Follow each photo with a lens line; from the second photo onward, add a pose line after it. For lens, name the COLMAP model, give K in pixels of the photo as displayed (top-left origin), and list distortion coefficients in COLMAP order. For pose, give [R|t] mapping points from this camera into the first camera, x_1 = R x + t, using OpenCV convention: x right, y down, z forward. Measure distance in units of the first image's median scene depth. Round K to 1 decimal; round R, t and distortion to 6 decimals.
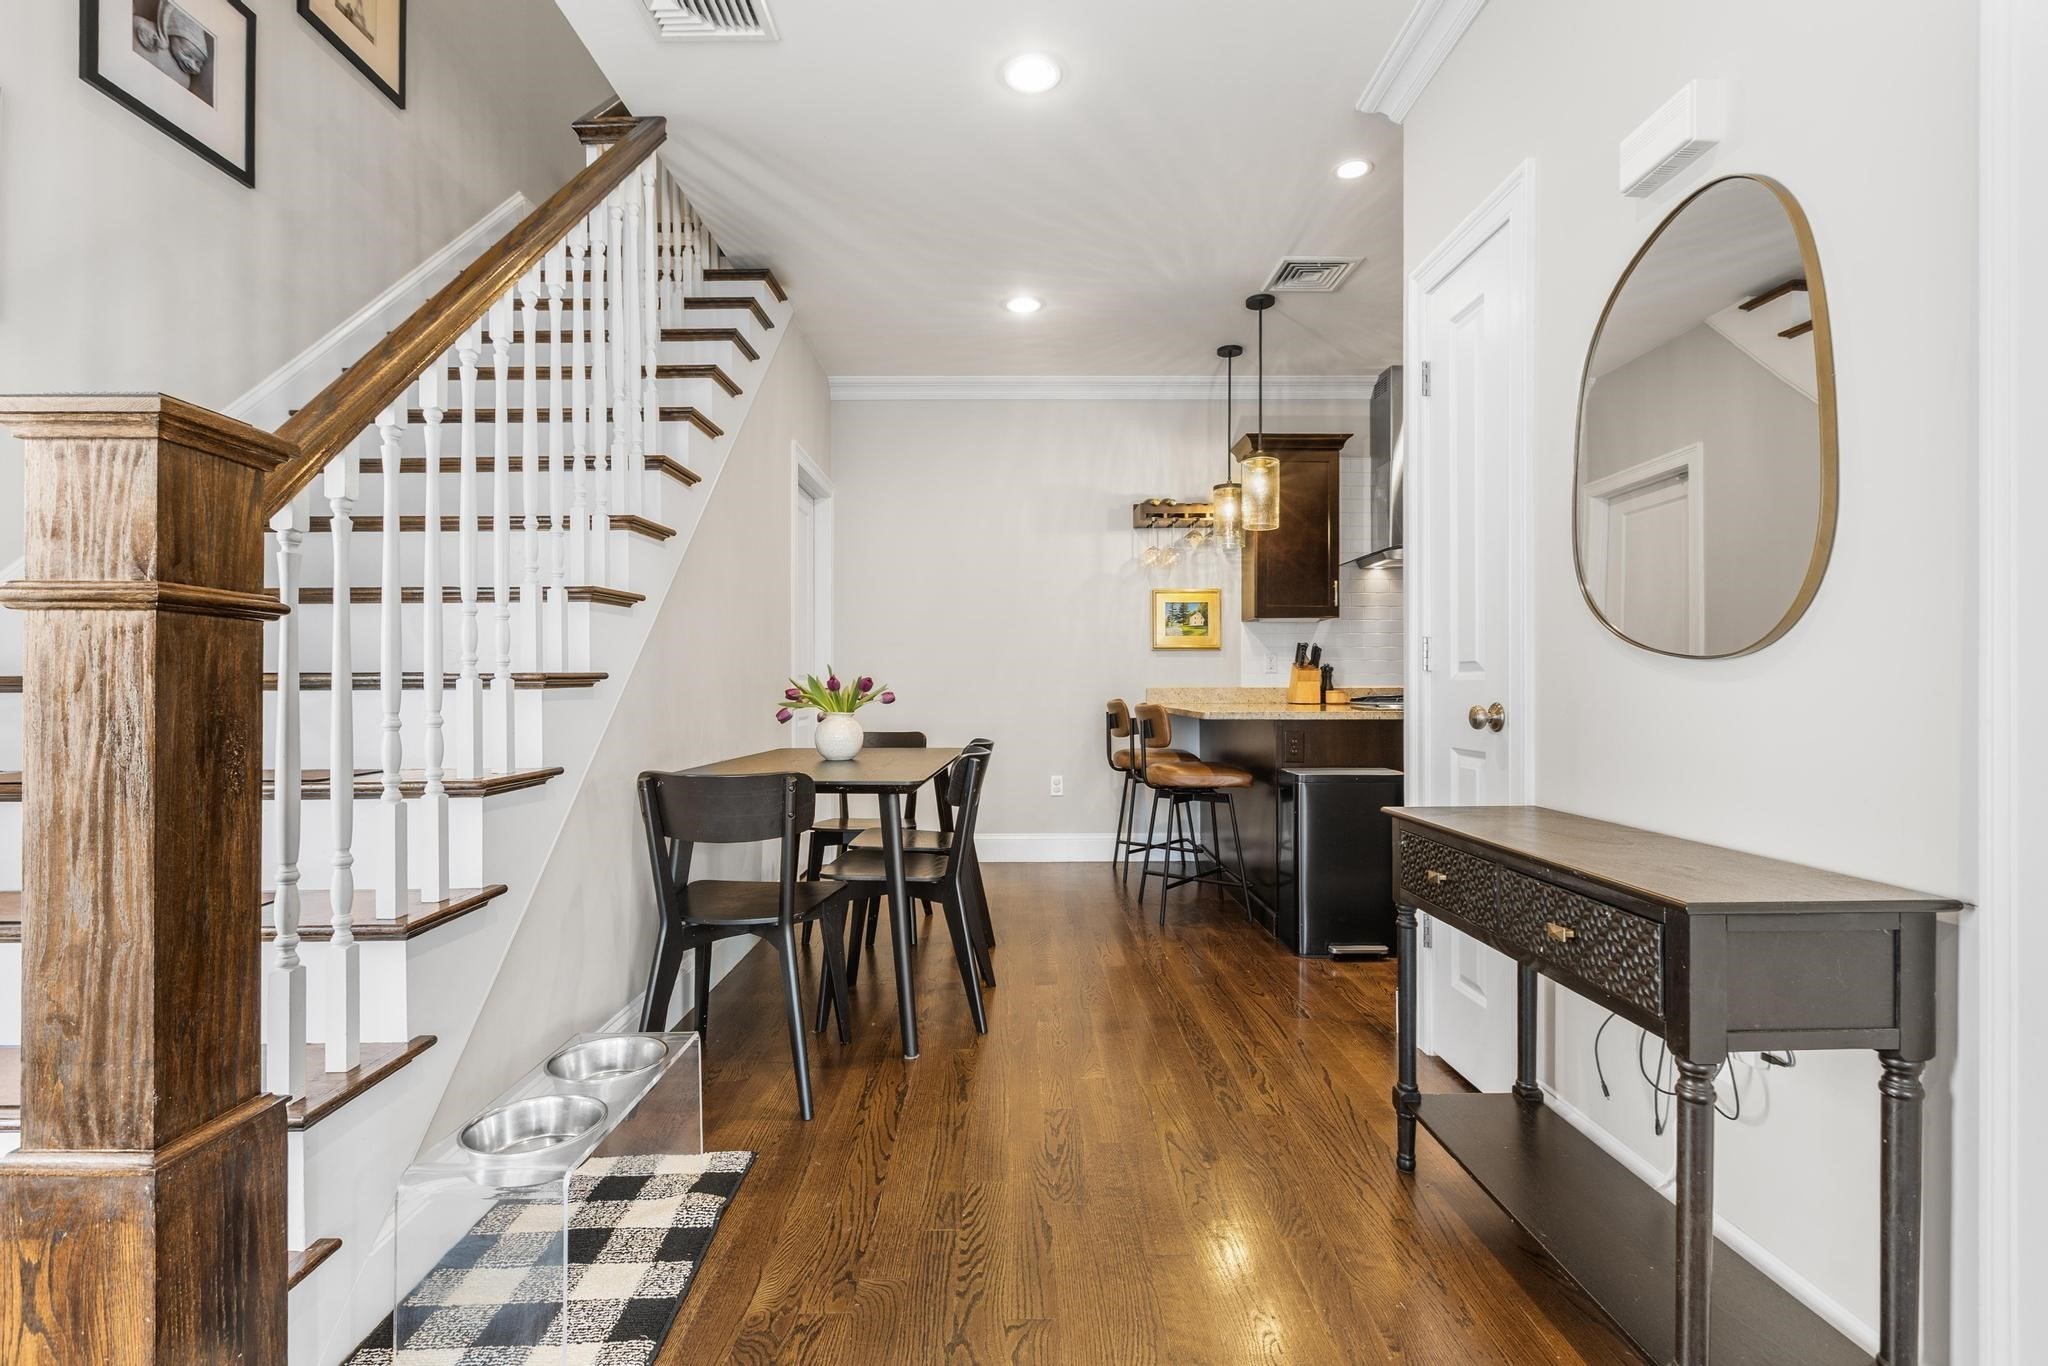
lens RADIAL K [[954.1, 0, 1018.5], [0, 954.1, 687.1], [0, 0, 1]] dist [0.003070, -0.001663]
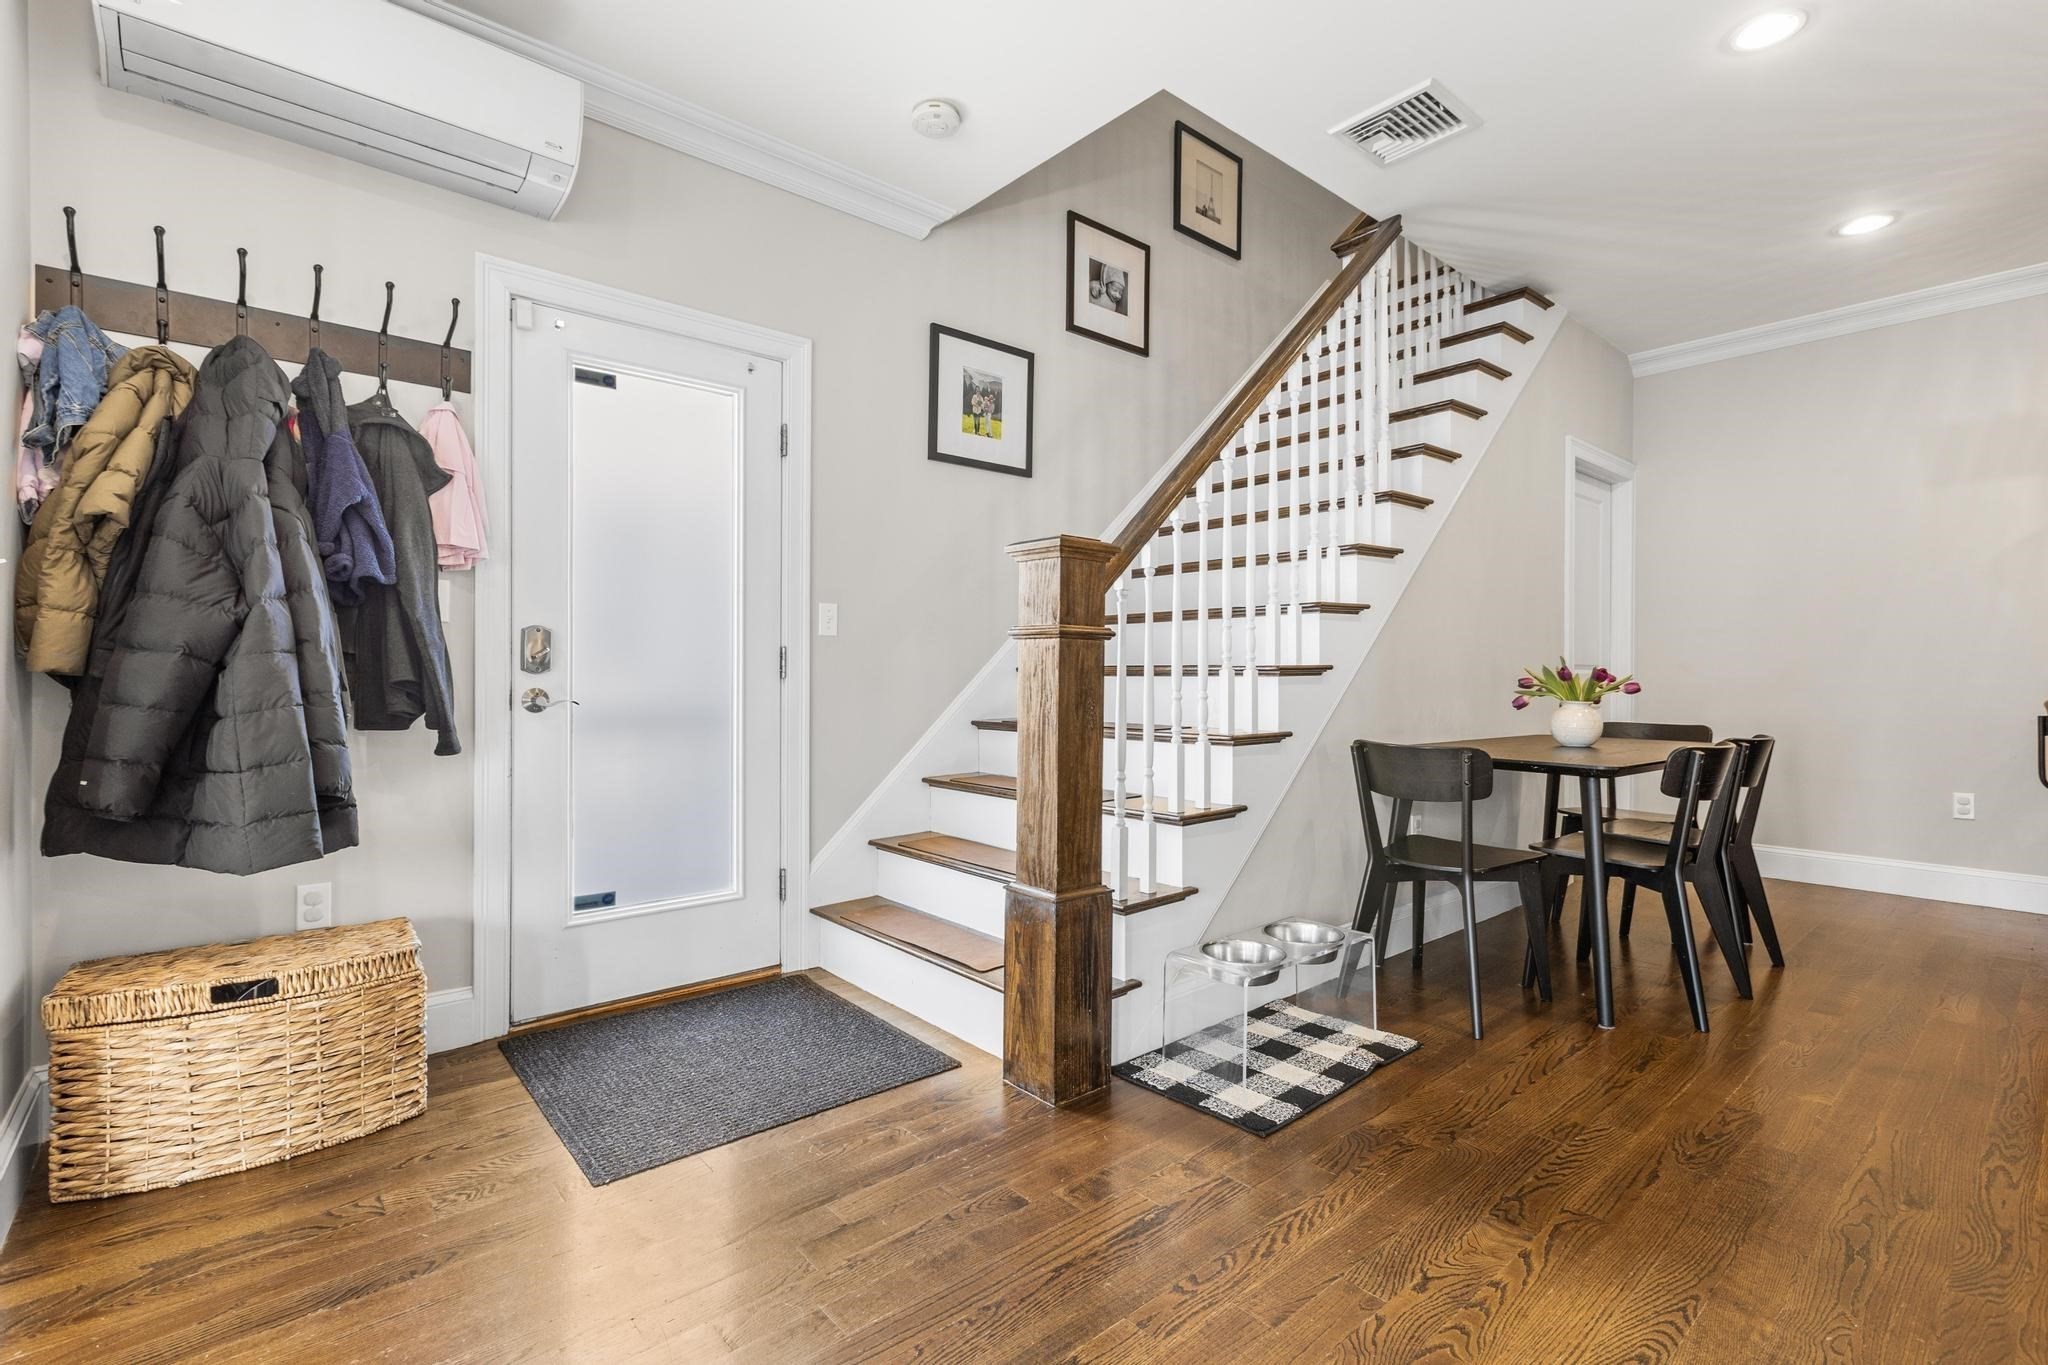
lens RADIAL K [[938.1, 0, 1027.3], [0, 938.1, 681.3], [0, 0, 1]] dist [0.000646, -0.000118]
pose [[0.652927, 0.011419, -0.757334, 0.264028], [-0.006474, 0.999934, 0.009496, -0.001724], [0.757393, -0.001297, 0.652958, -0.172764]]
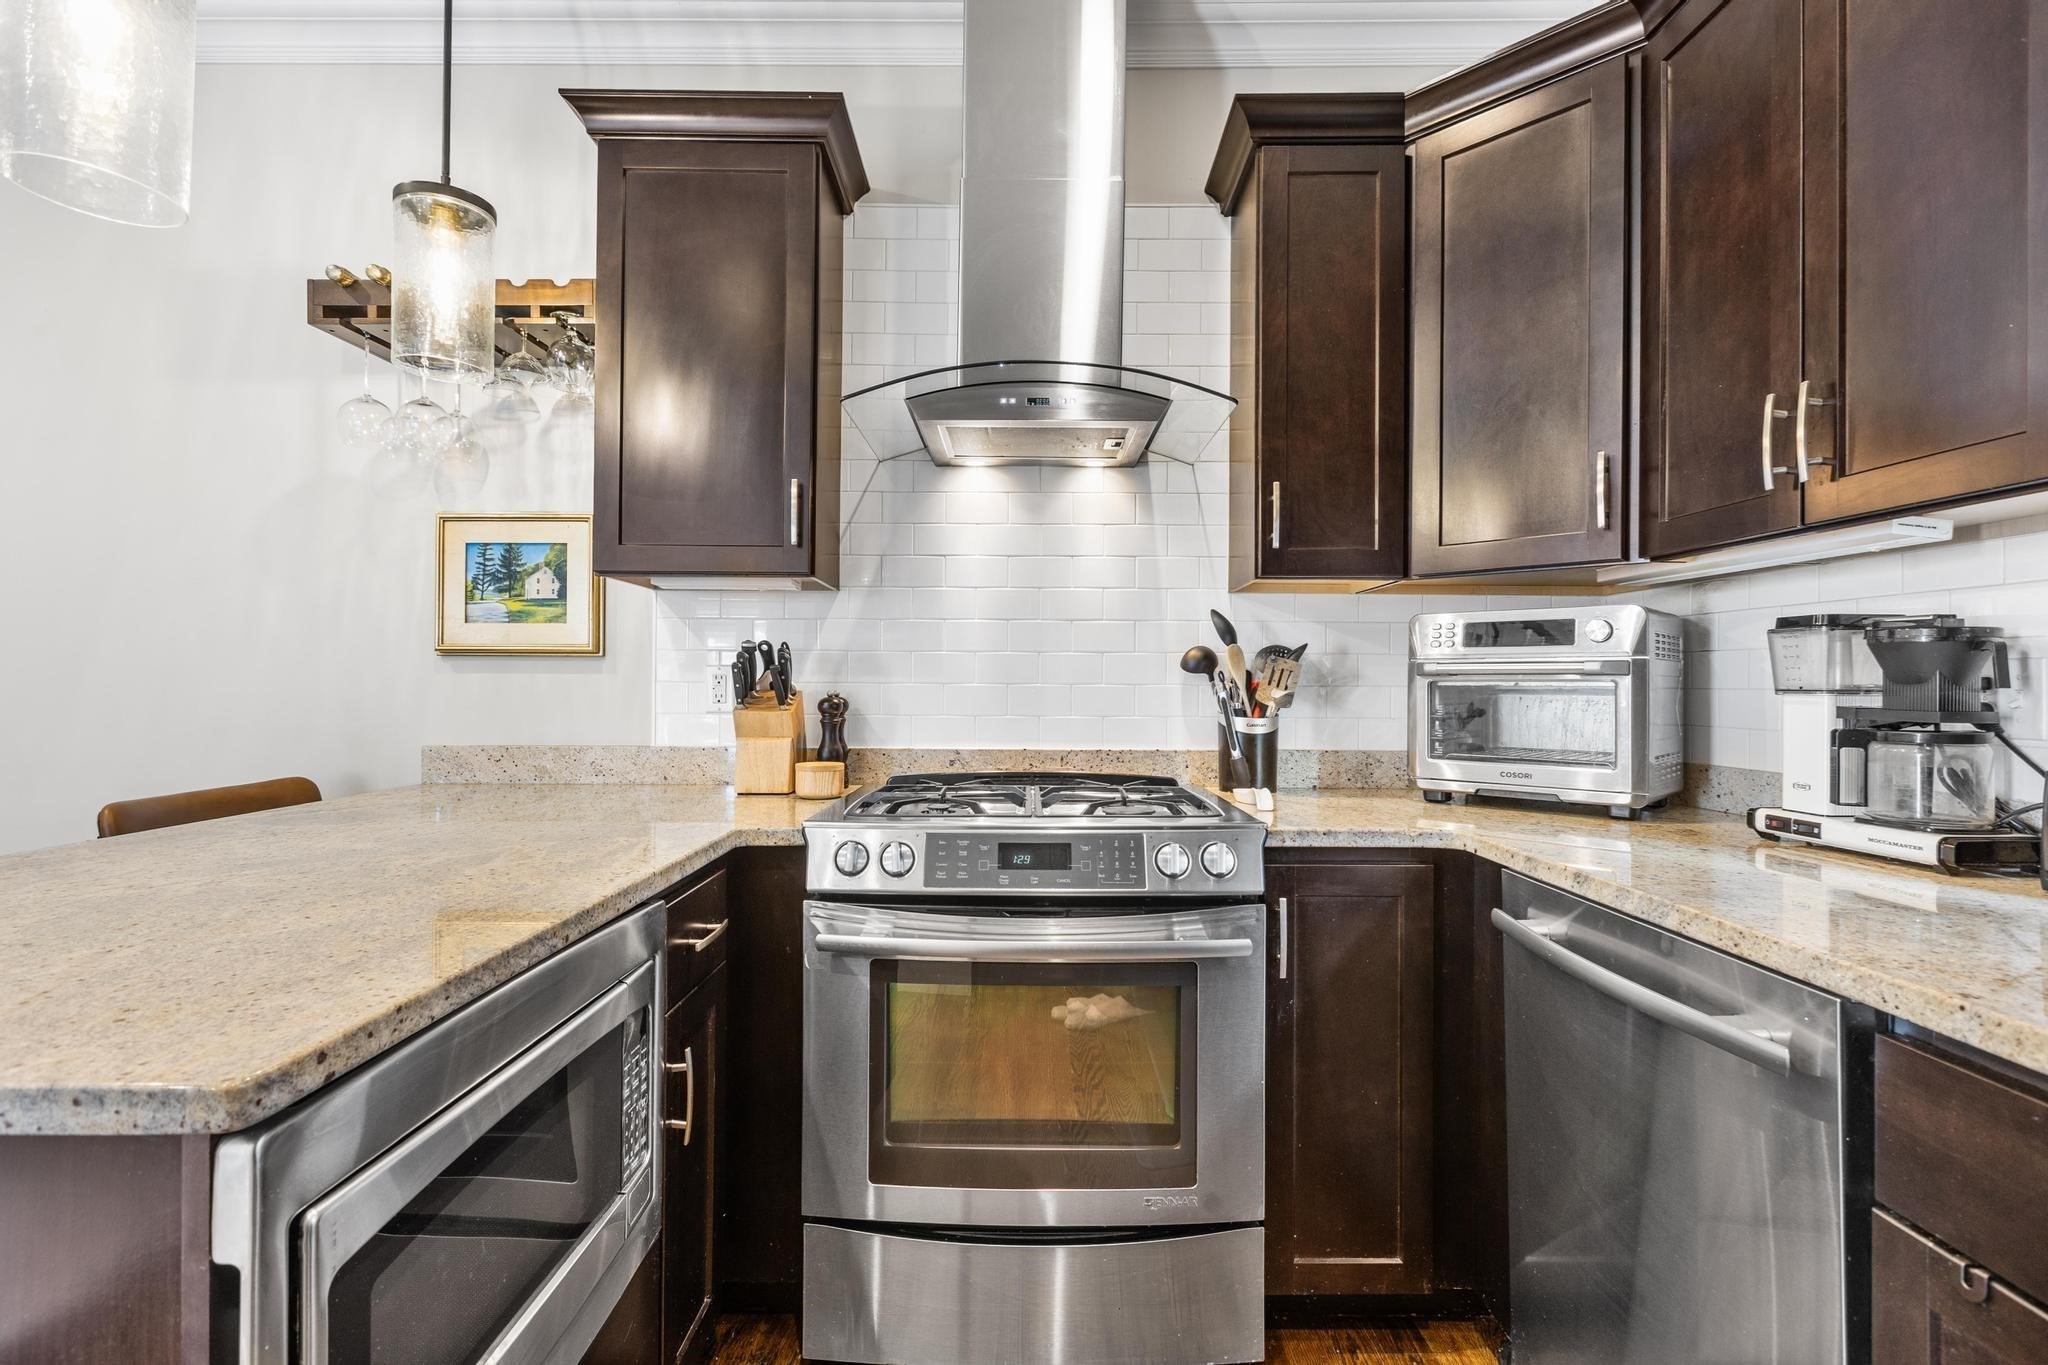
lens RADIAL K [[933.0, 0, 1025.4], [0, 933.0, 677.7], [0, 0, 1]] dist [0.000051, -0.000024]
pose [[0.999965, 0.006993, -0.004502, 0.874842], [-0.007021, 0.999956, -0.006200, -0.061774], [0.004459, 0.006231, 0.999971, 1.281107]]
